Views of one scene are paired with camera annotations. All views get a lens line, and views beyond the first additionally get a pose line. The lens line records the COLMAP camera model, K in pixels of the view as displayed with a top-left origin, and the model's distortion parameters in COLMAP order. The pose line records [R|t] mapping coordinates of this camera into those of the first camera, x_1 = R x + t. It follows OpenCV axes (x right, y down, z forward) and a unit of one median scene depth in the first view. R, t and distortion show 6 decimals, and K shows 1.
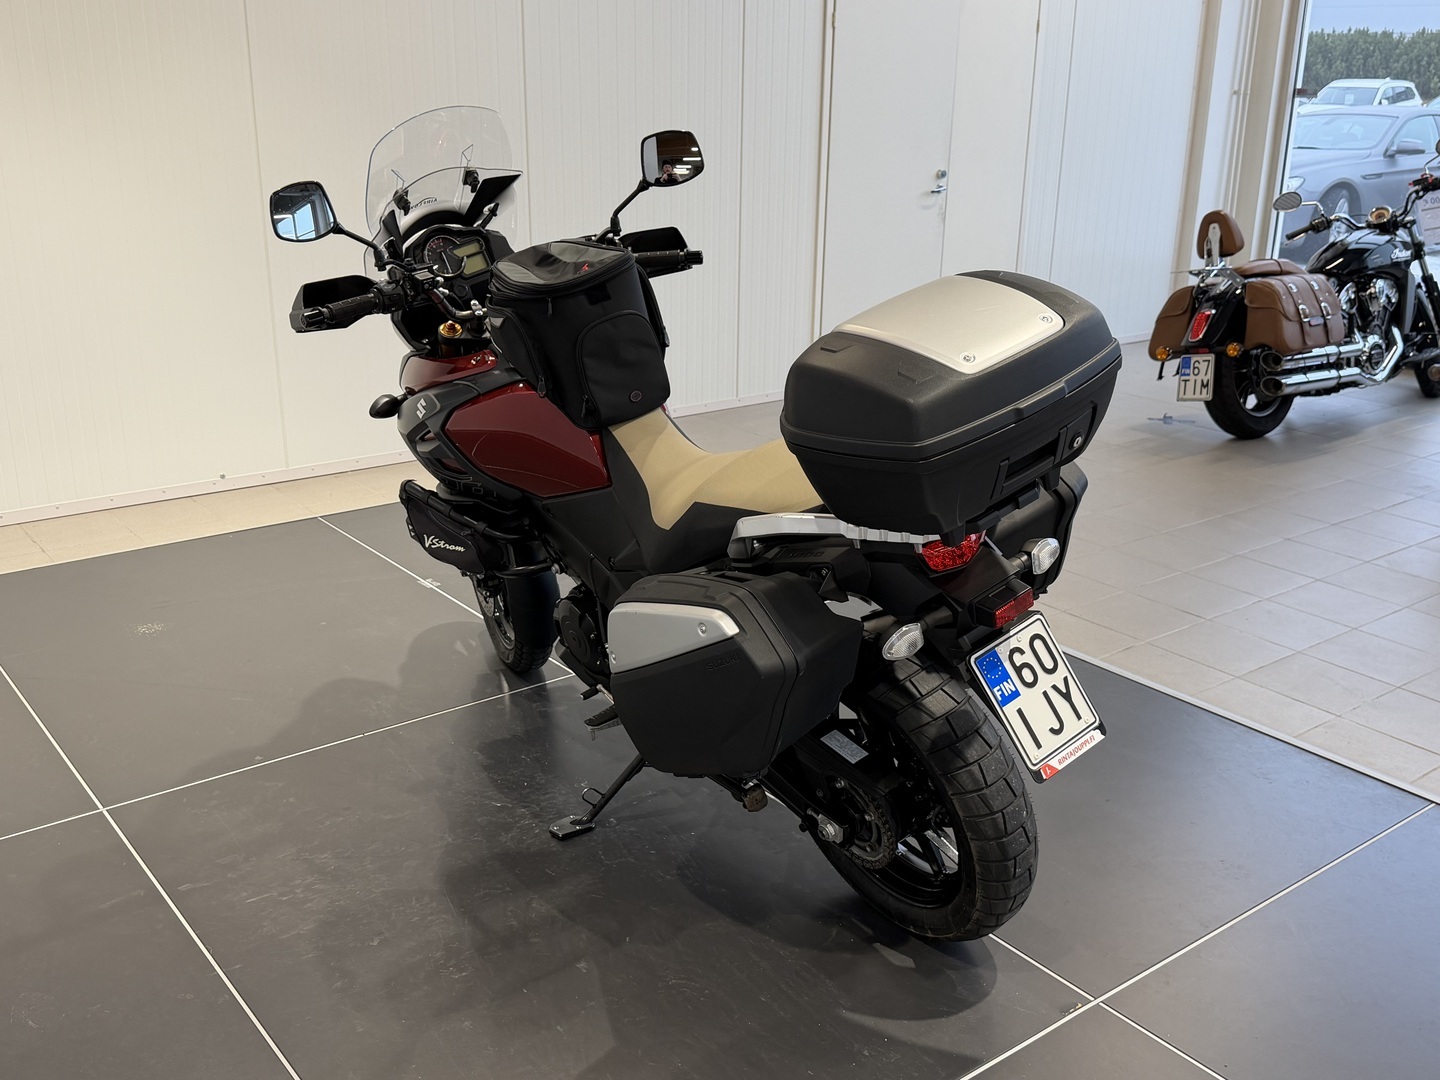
lens RADIAL K [[1386.1, 0, 720.0], [0, 1386.1, 540.0], [0, 0, 1]] dist [0.112599, -0.002604]
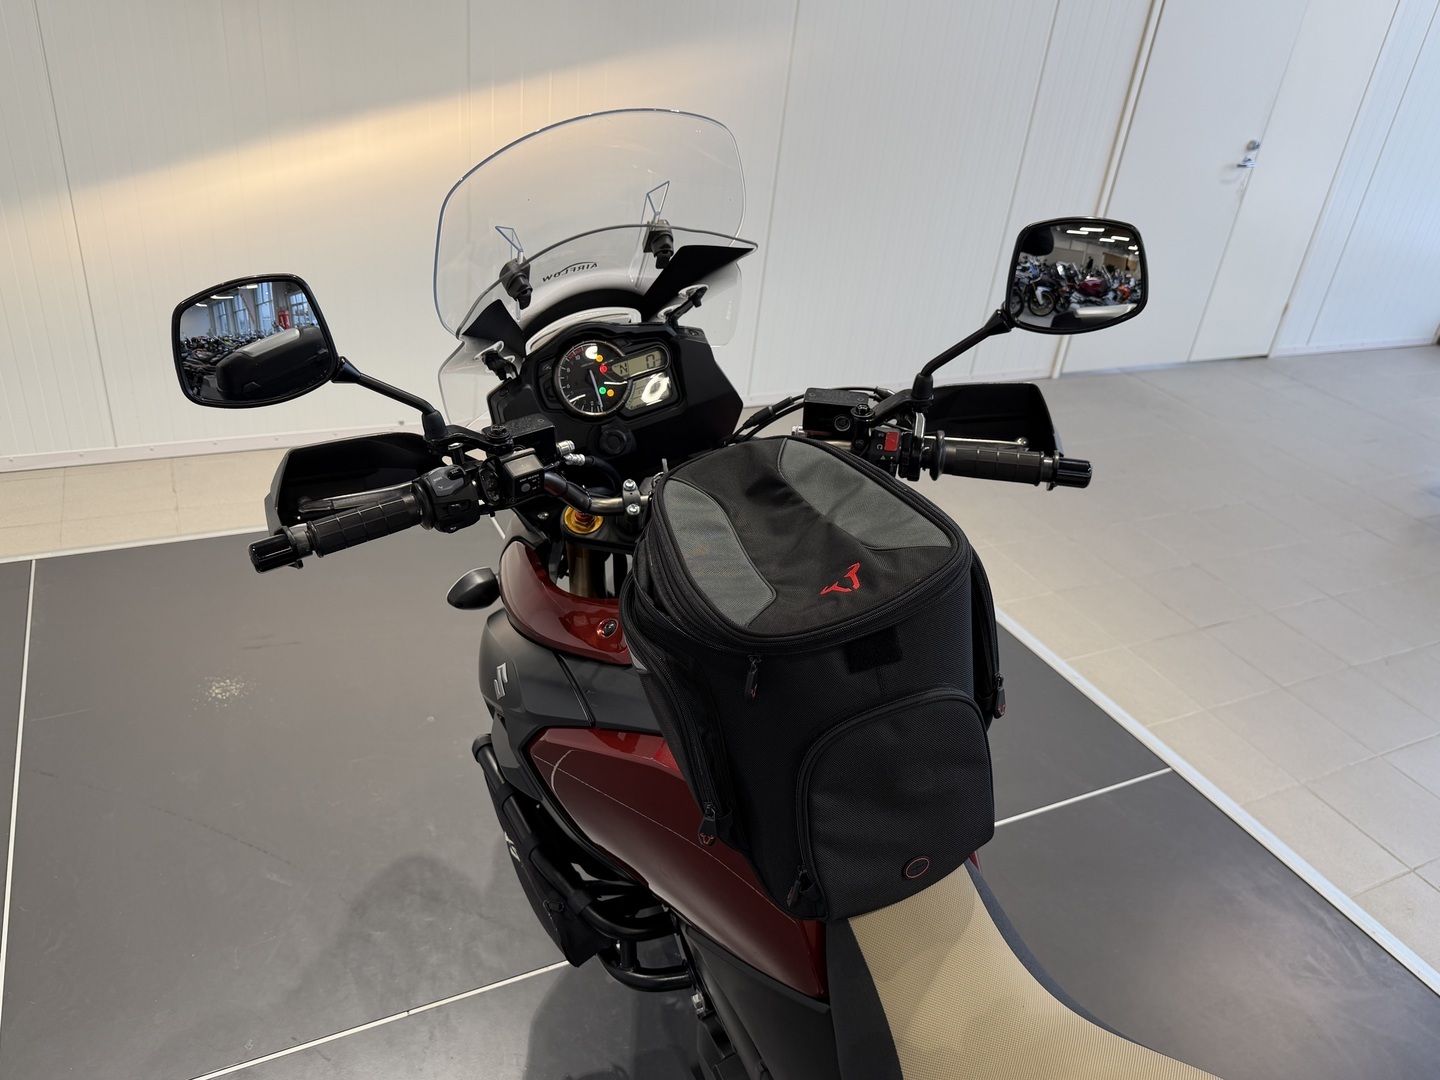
lens RADIAL K [[1072.5, 0, 714.1], [0, 1072.5, 542.9], [0, 0, 1]] dist [0.083983, -0.123949]
pose [[0.975118, 0.172283, -0.139514, -0.082617], [-0.146403, 0.973024, 0.178301, -0.225373], [0.166468, -0.153439, 0.974035, 0.597889]]
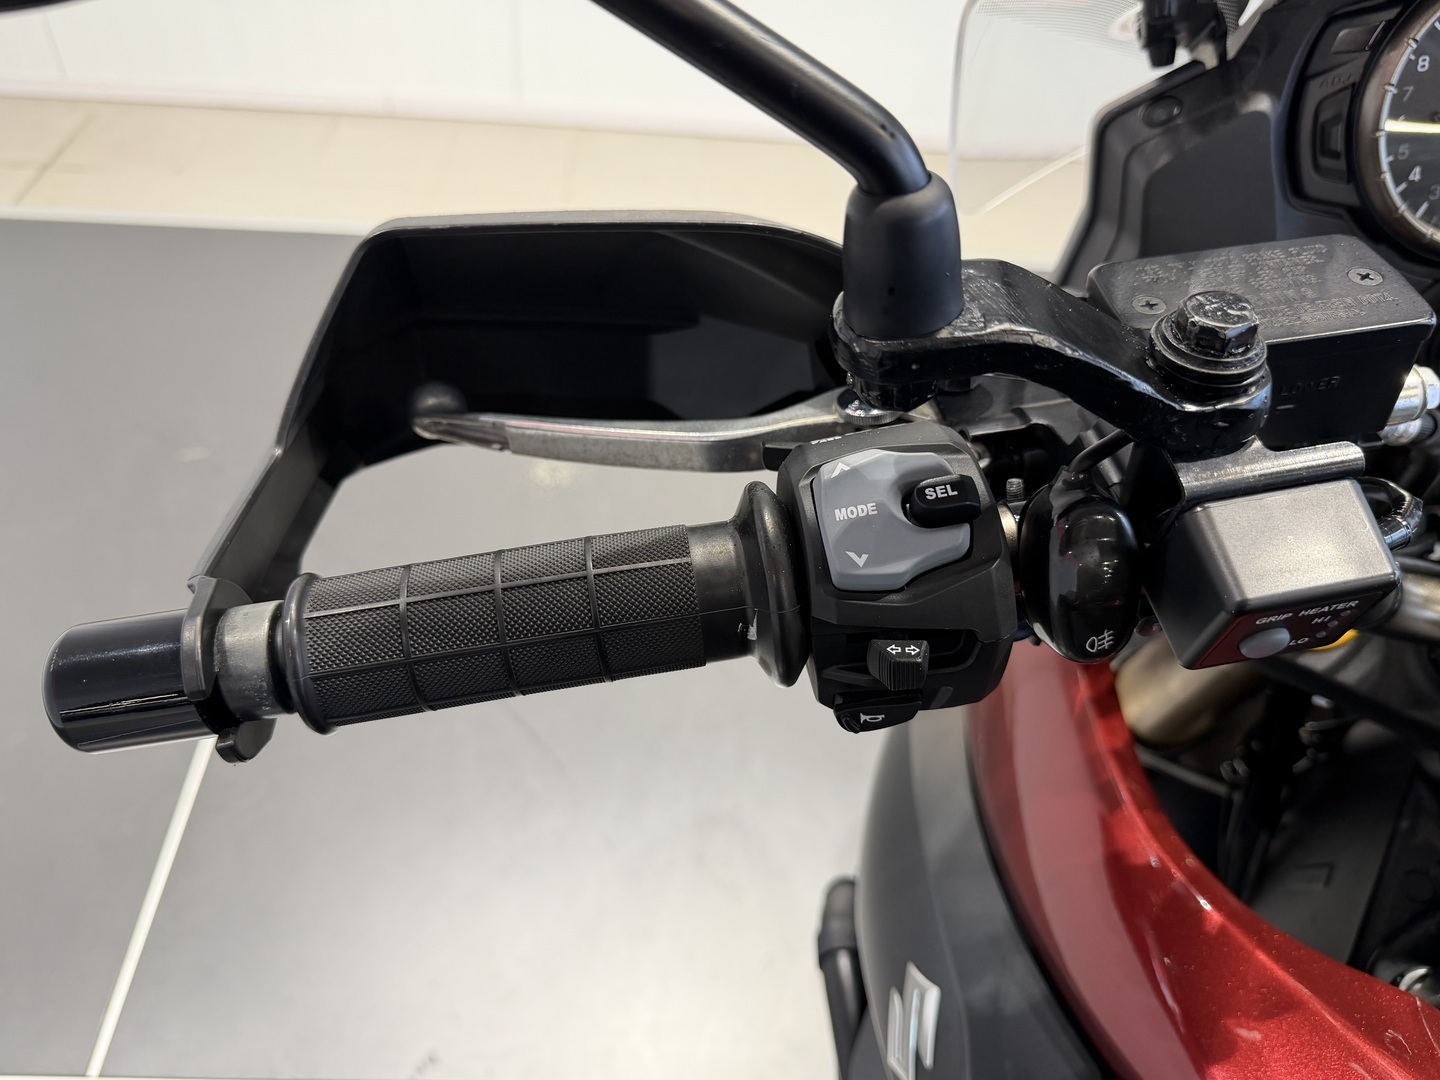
lens RADIAL K [[1072.5, 0, 714.1], [0, 1072.5, 542.9], [0, 0, 1]] dist [0.083983, -0.123949]
pose [[0.795153, 0.462309, -0.392431, -0.197154], [-0.250744, 0.839884, 0.481375, -0.202016], [0.552141, -0.284368, 0.783757, 0.856288]]
